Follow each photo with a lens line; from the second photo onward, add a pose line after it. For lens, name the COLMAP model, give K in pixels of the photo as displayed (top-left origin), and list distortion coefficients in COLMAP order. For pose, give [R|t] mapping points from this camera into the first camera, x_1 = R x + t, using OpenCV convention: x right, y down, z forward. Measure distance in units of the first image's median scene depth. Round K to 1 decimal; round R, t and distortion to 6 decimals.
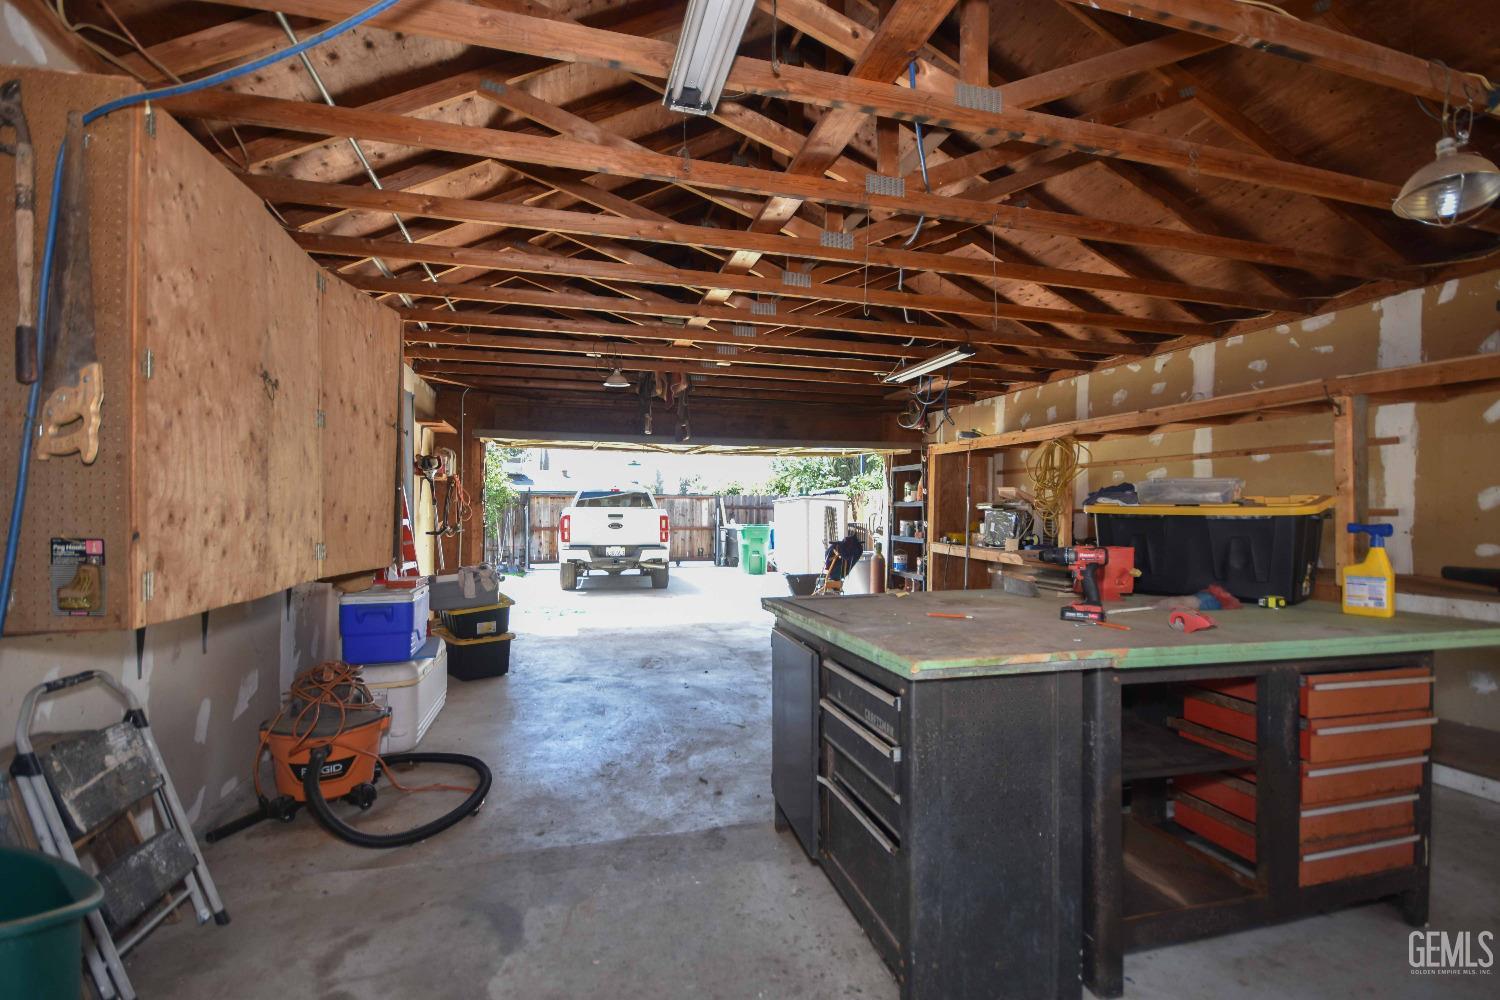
lens RADIAL K [[668.4, 0, 750.0], [0, 668.4, 500.0], [0, 0, 1]] dist [-0.000127, -0.000062]
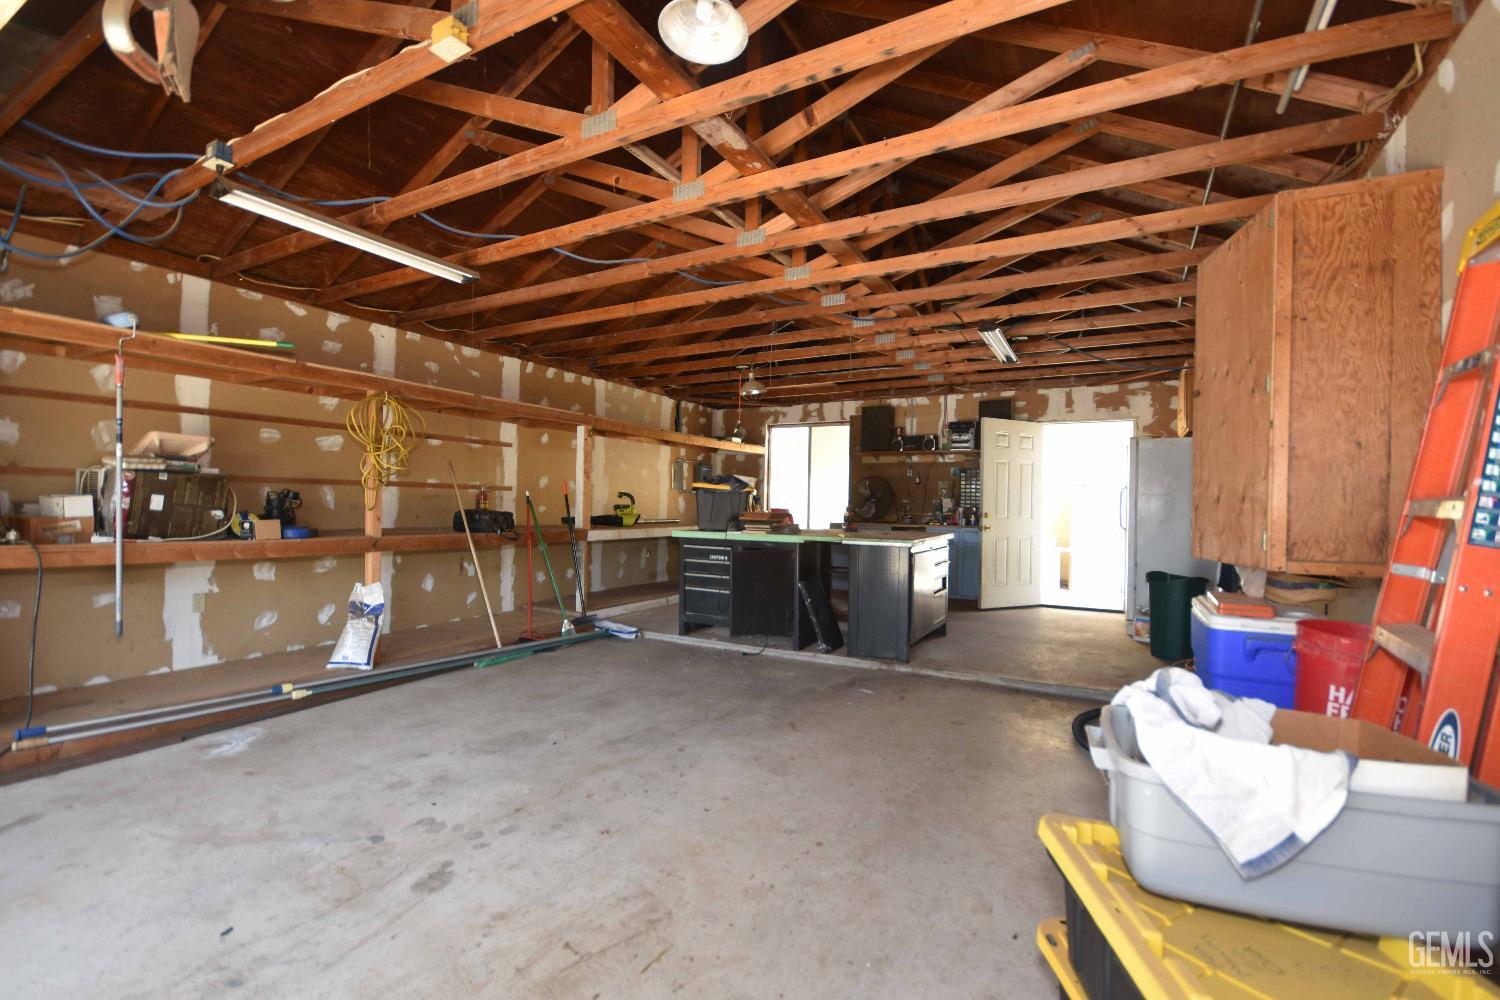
lens RADIAL K [[659.9, 0, 750.0], [0, 659.9, 500.0], [0, 0, 1]] dist [0.000136, -0.000025]
pose [[-0.711914, -0.023097, 0.701887, -0.515125], [-0.039588, 0.999190, -0.007273, 0.030310], [-0.701150, -0.032964, -0.712252, 1.453891]]
